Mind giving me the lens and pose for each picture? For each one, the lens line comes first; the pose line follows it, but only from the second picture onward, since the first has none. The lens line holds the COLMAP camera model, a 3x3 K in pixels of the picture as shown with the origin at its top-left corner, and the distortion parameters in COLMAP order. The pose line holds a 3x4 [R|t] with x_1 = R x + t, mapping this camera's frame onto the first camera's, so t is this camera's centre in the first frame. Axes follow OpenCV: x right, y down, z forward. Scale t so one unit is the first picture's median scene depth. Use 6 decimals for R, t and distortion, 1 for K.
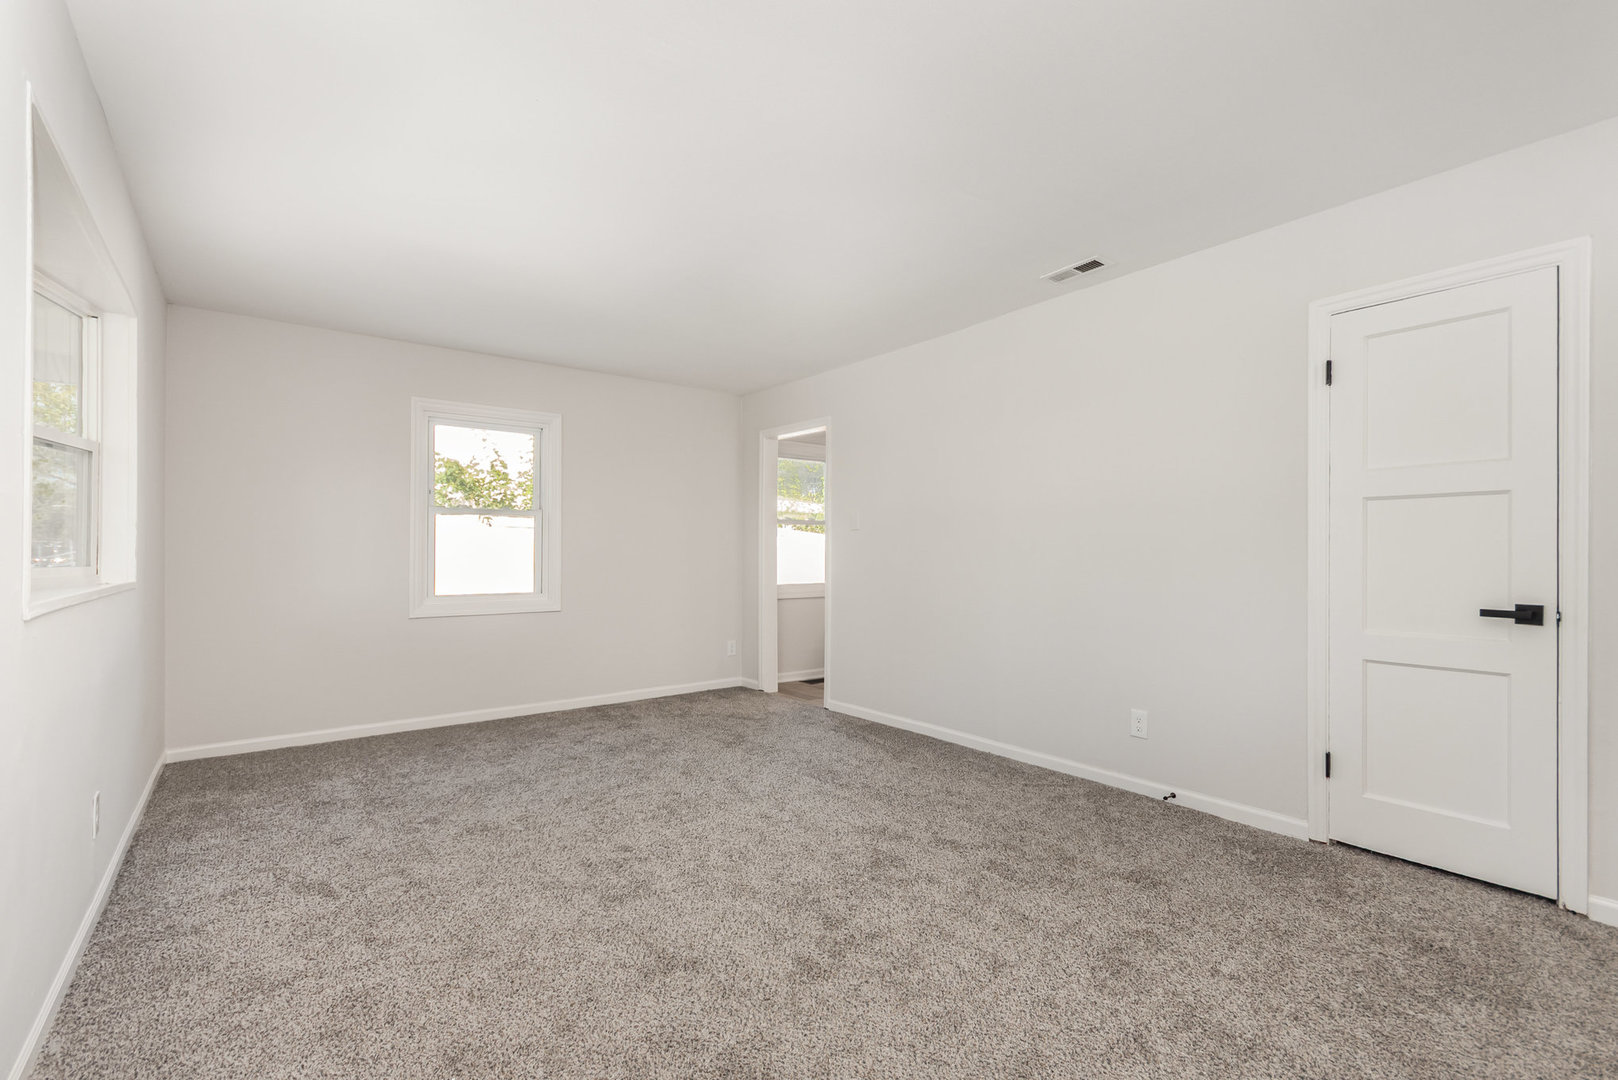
lens RADIAL K [[723.7, 0, 811.5], [0, 723.7, 547.3], [0, 0, 1]] dist [0.001158, -0.000090]
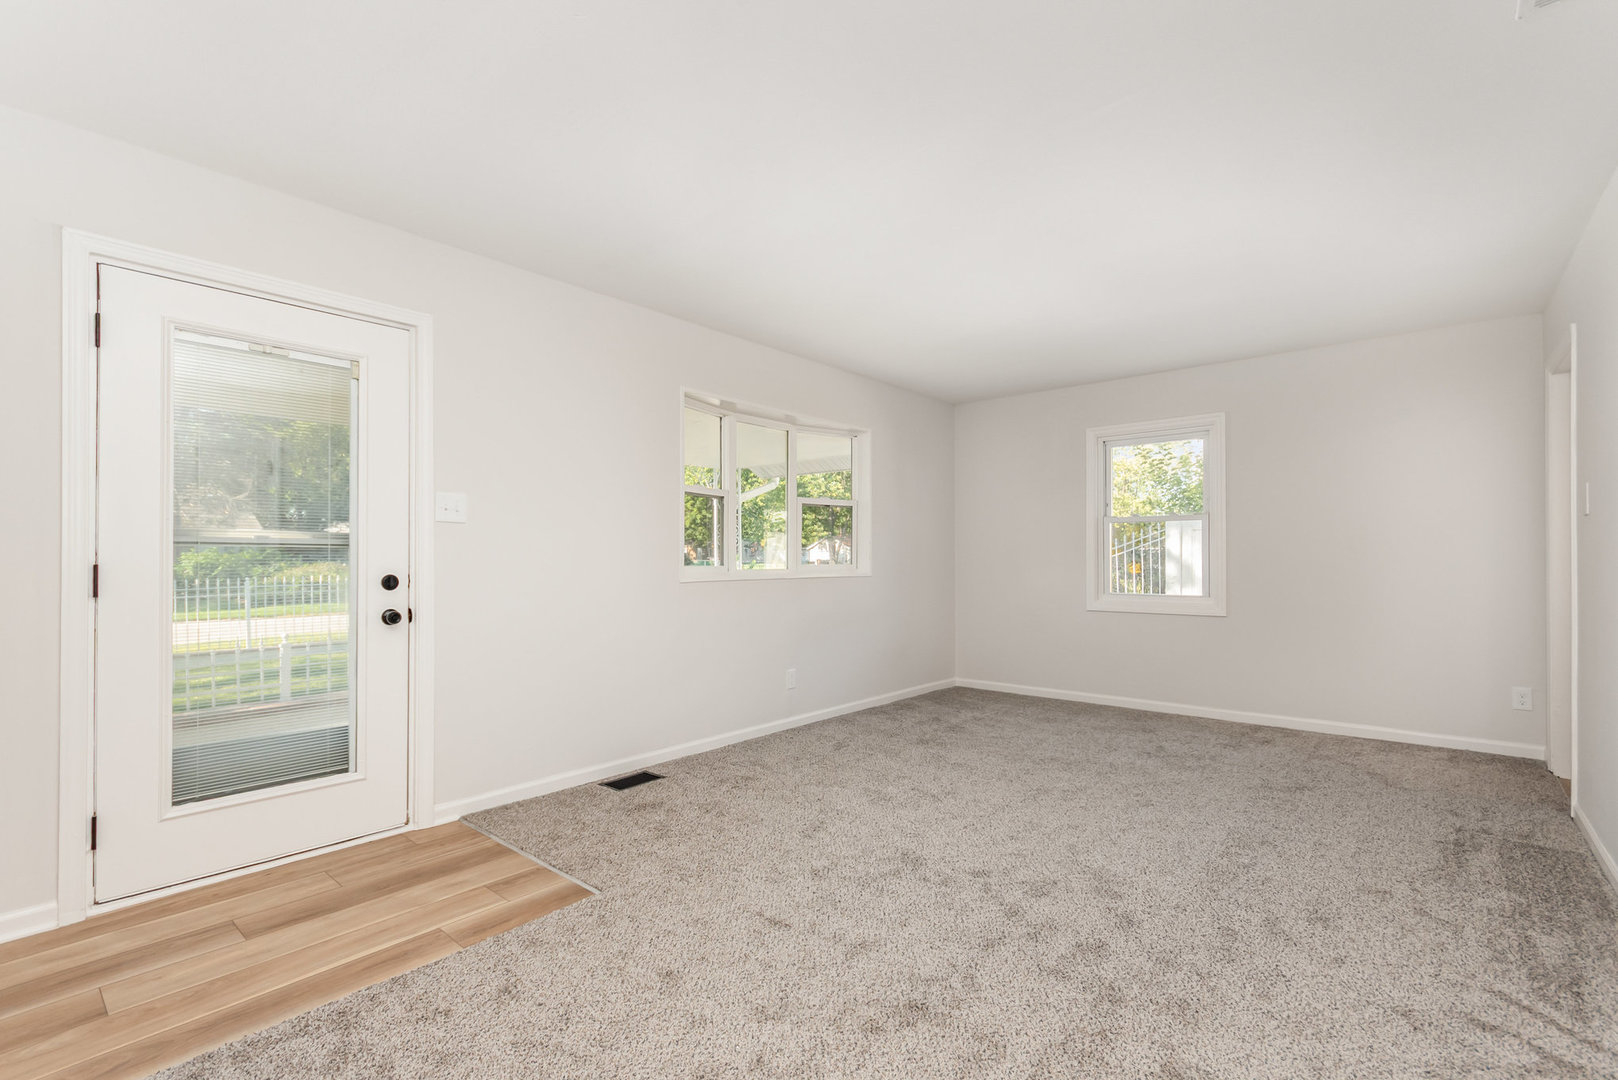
lens RADIAL K [[723.7, 0, 810.3], [0, 723.7, 552.1], [0, 0, 1]] dist [0.001158, -0.000090]
pose [[0.195626, -0.009158, -0.980636, 0.552566], [0.011374, 0.999910, -0.007069, 0.002753], [0.980613, -0.009771, 0.195713, 0.308691]]
